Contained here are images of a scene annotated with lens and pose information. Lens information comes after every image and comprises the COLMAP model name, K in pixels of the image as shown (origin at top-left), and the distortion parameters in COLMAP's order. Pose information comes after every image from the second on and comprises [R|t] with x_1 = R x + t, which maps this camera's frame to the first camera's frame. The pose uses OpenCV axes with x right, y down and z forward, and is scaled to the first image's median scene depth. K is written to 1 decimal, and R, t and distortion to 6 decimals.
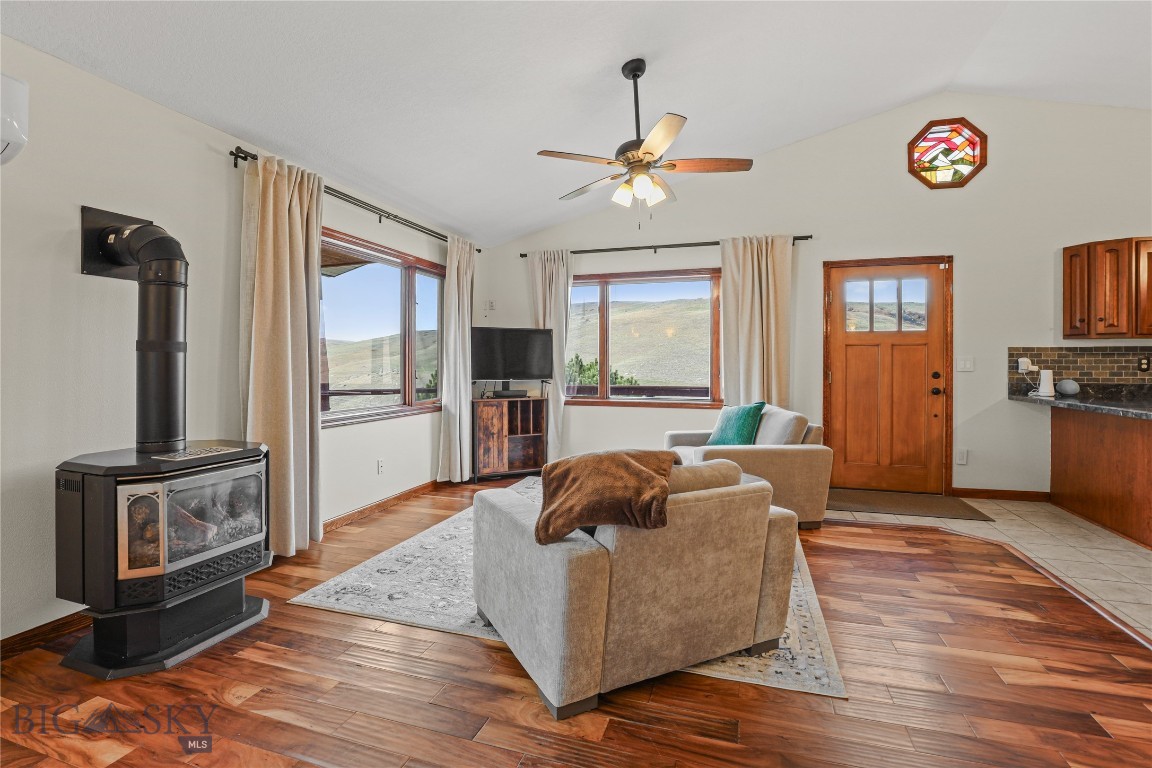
lens RADIAL K [[527.8, 0, 572.3], [0, 527.8, 364.5], [0, 0, 1]] dist [-0.033925, 0.006299]
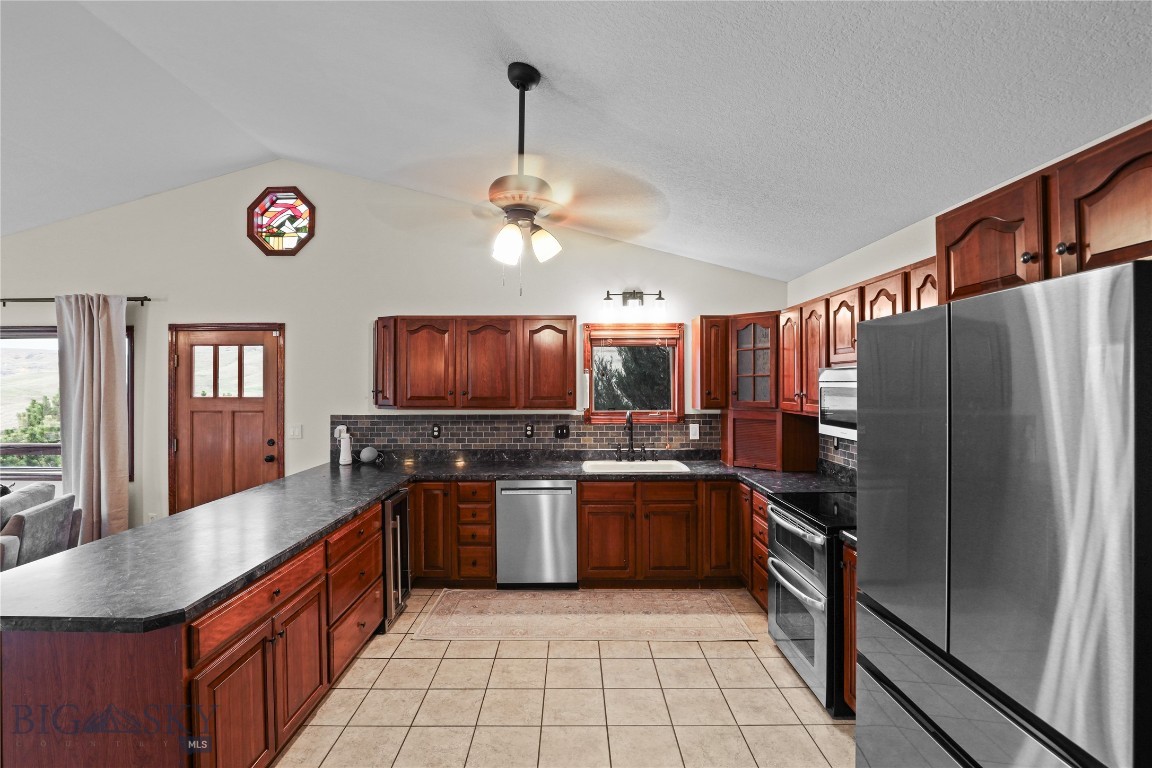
lens RADIAL K [[527.8, 0, 570.8], [0, 527.8, 382.9], [0, 0, 1]] dist [-0.033925, 0.006299]
pose [[0.948540, -0.003542, 0.316637, 0.934281], [0.003516, 0.999994, 0.000654, -0.092849], [-0.316638, 0.000493, 0.948546, -0.135703]]
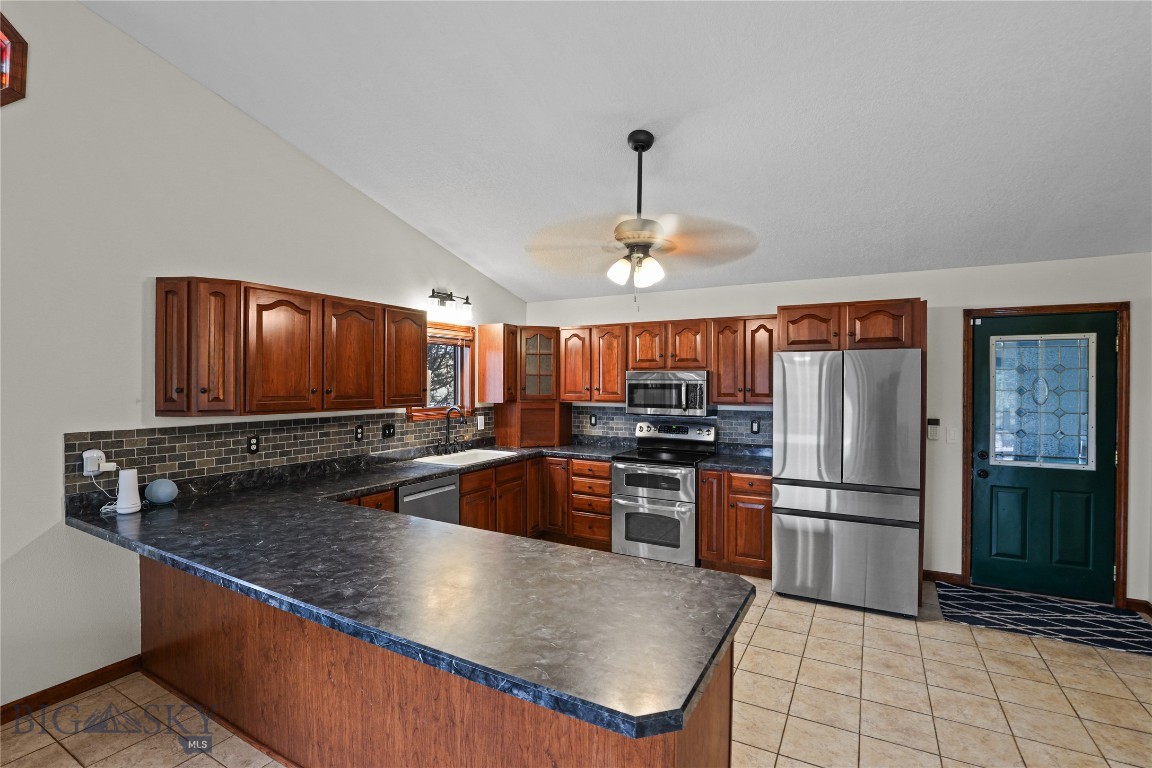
lens RADIAL K [[527.8, 0, 561.9], [0, 527.8, 386.2], [0, 0, 1]] dist [-0.033925, 0.006299]
pose [[0.197433, -0.007602, 0.980287, 0.383055], [-0.000278, 0.999969, 0.007810, -0.087474], [-0.980316, -0.001814, 0.197424, 0.337262]]
